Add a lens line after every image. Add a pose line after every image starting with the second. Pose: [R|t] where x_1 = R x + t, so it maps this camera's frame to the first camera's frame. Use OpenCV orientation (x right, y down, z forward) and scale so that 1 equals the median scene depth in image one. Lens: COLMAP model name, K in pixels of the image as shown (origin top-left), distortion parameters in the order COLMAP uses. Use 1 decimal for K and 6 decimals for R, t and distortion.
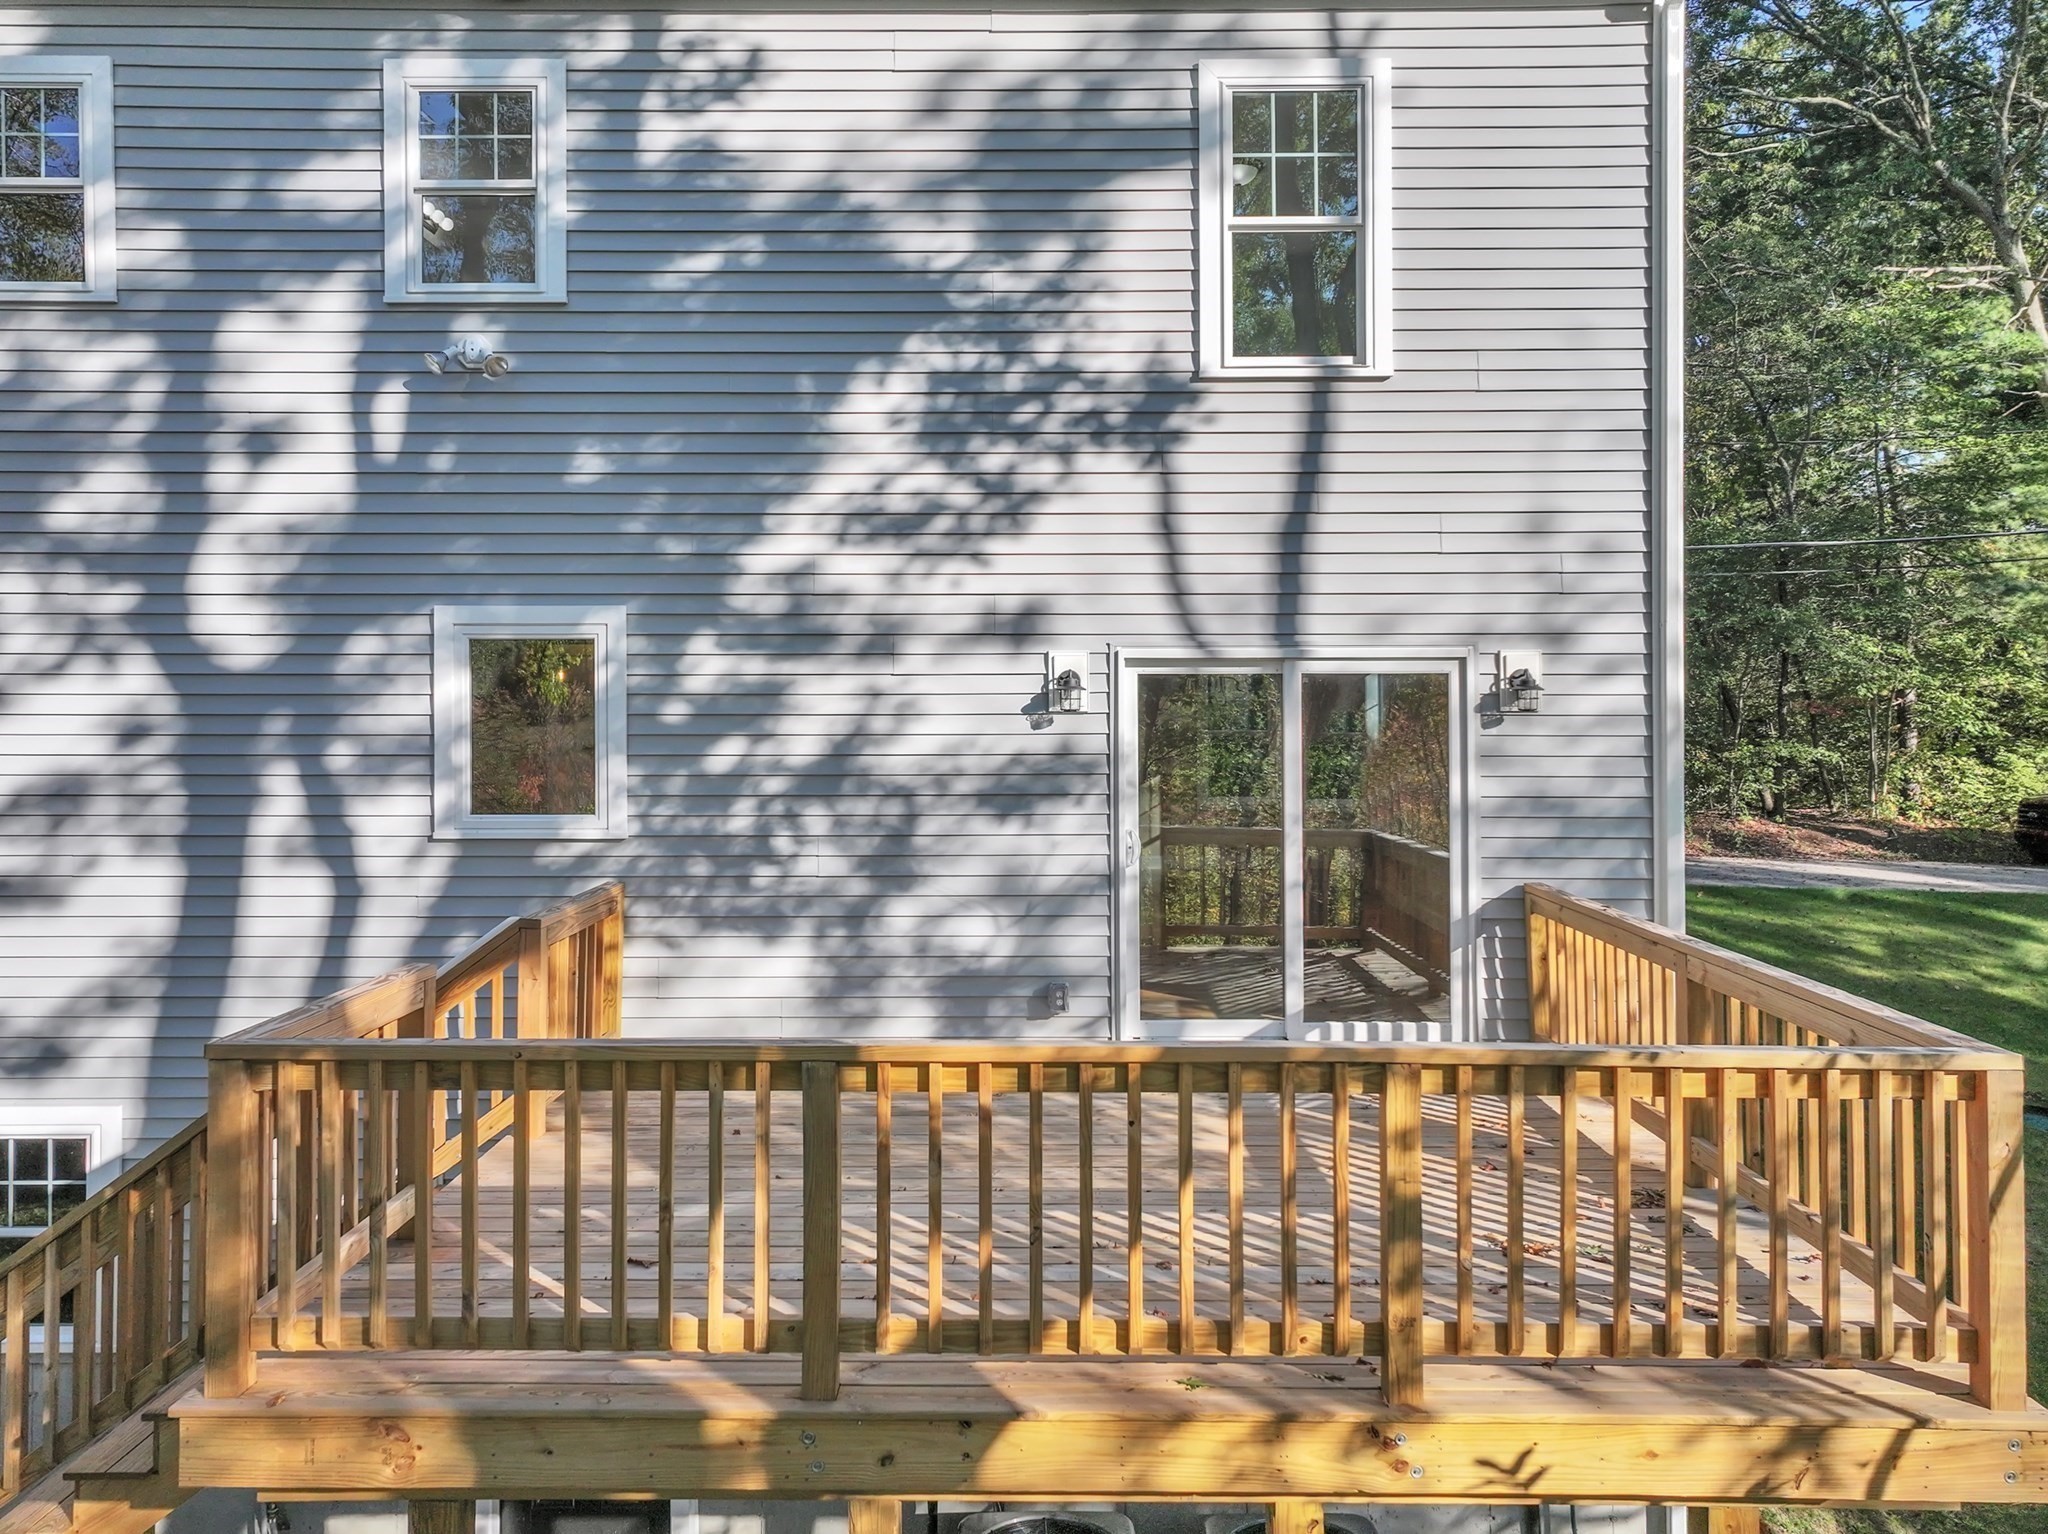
lens RADIAL K [[1492.6, 0, 1026.0], [0, 1492.6, 754.3], [0, 0, 1]] dist [0.012220, -0.001587]
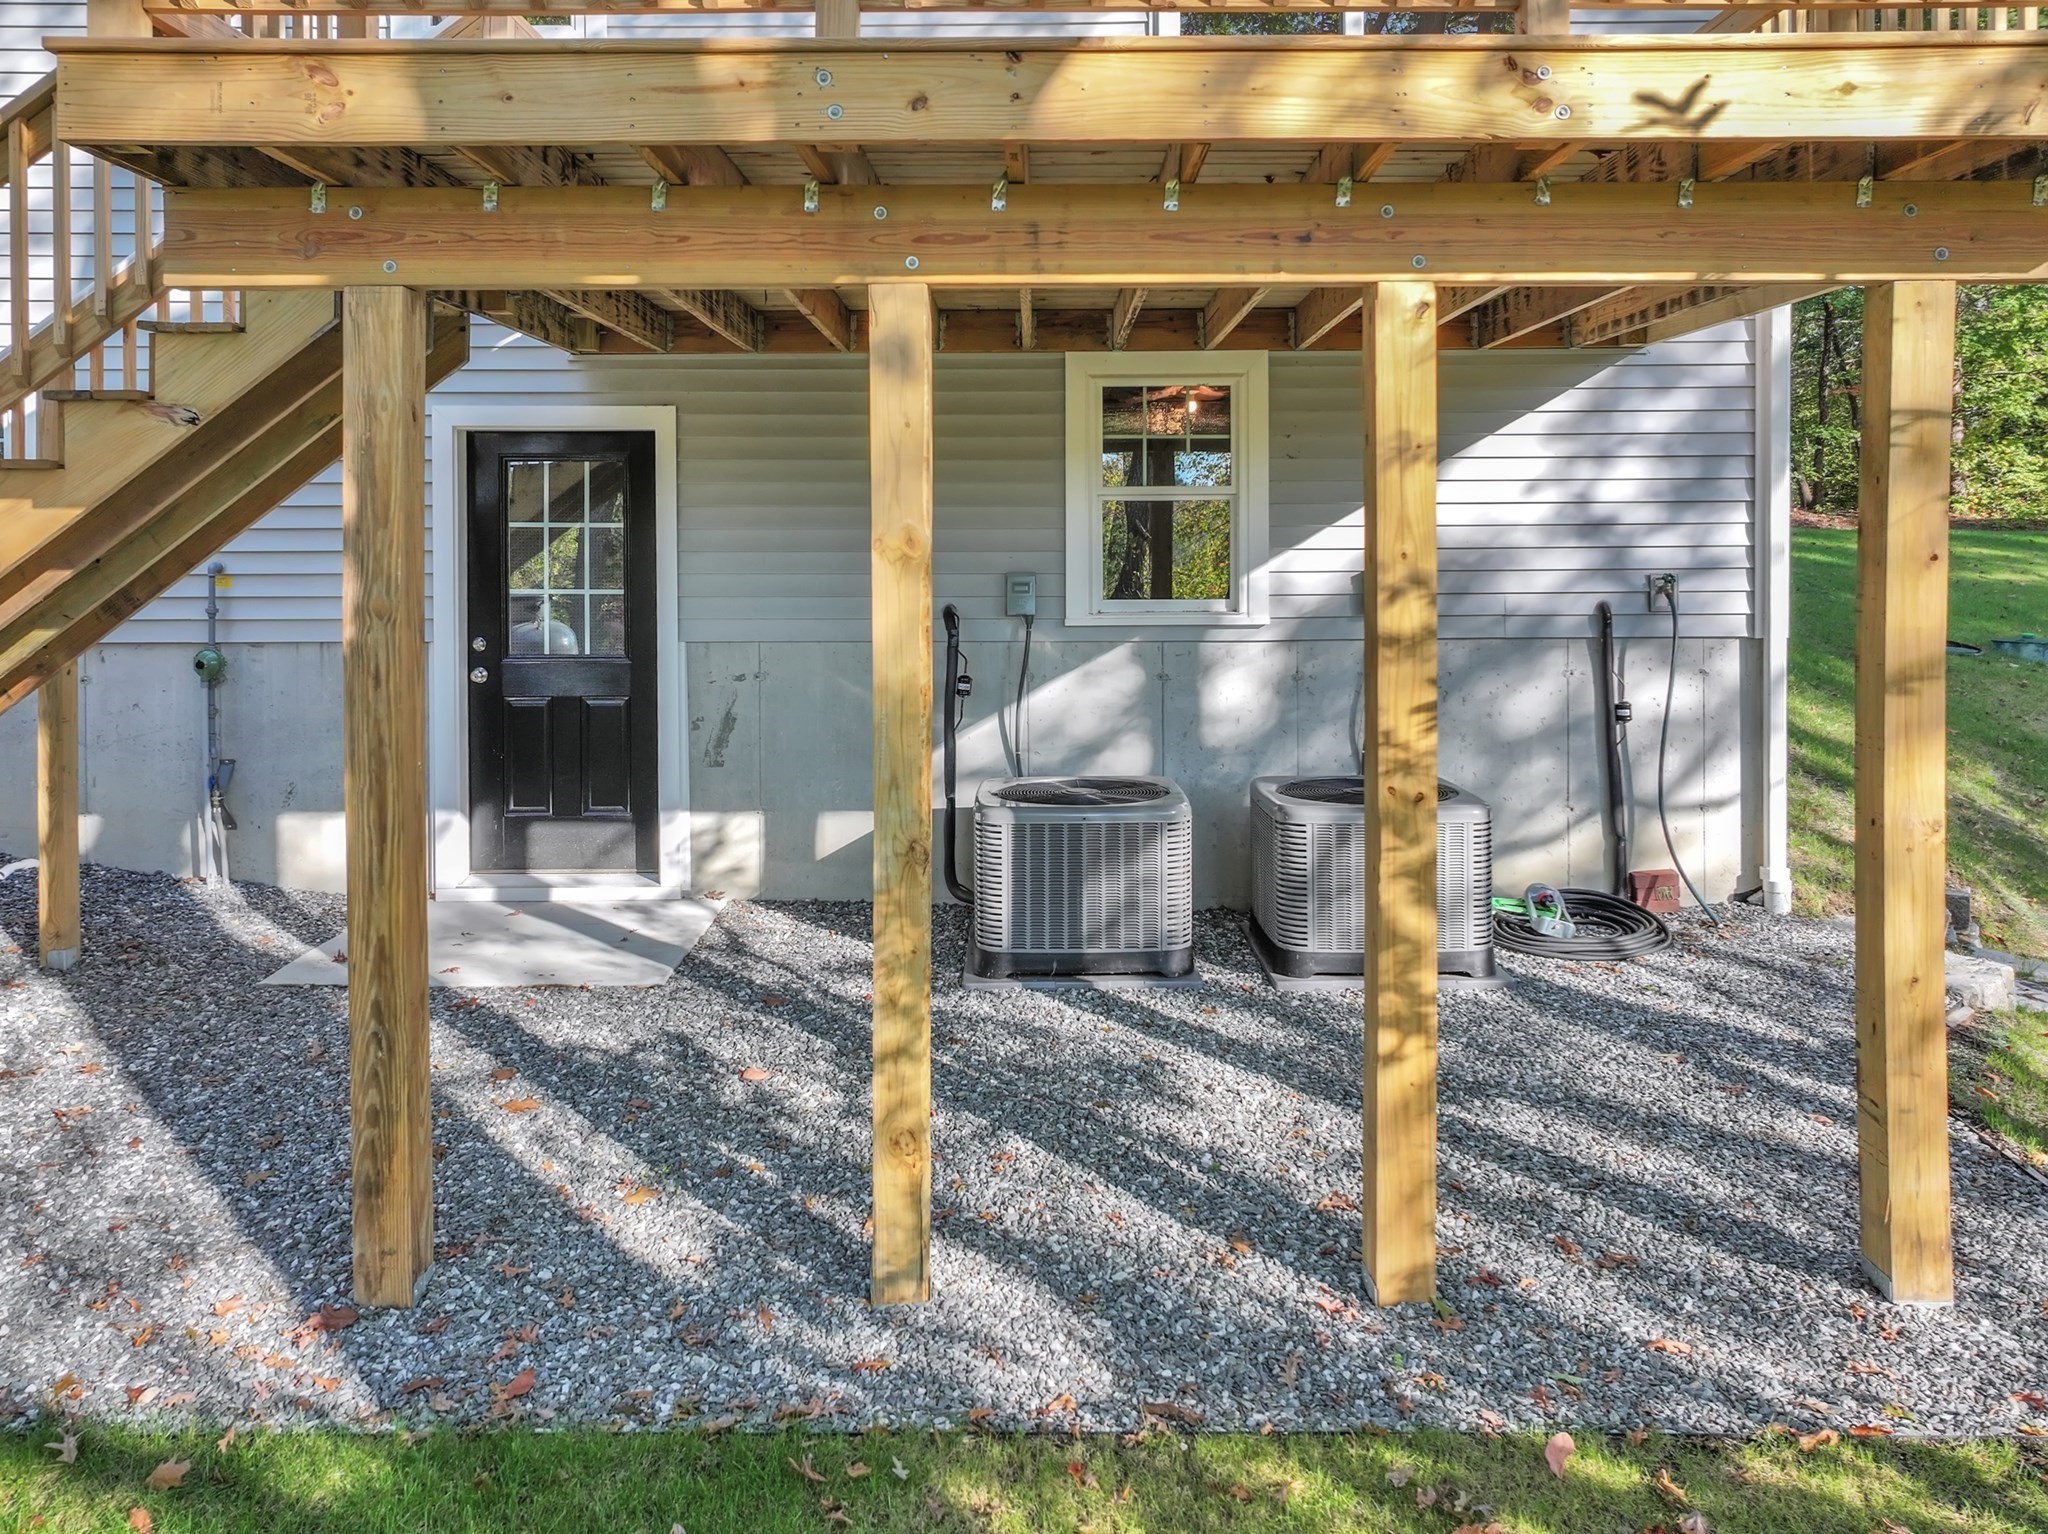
lens RADIAL K [[1492.6, 0, 1021.7], [0, 1492.6, 768.8], [0, 0, 1]] dist [0.012220, -0.001587]
pose [[0.999989, 0.003235, 0.003467, -0.038310], [-0.003248, 0.999987, 0.003974, 0.835112], [-0.003454, -0.003986, 0.999986, 0.175684]]
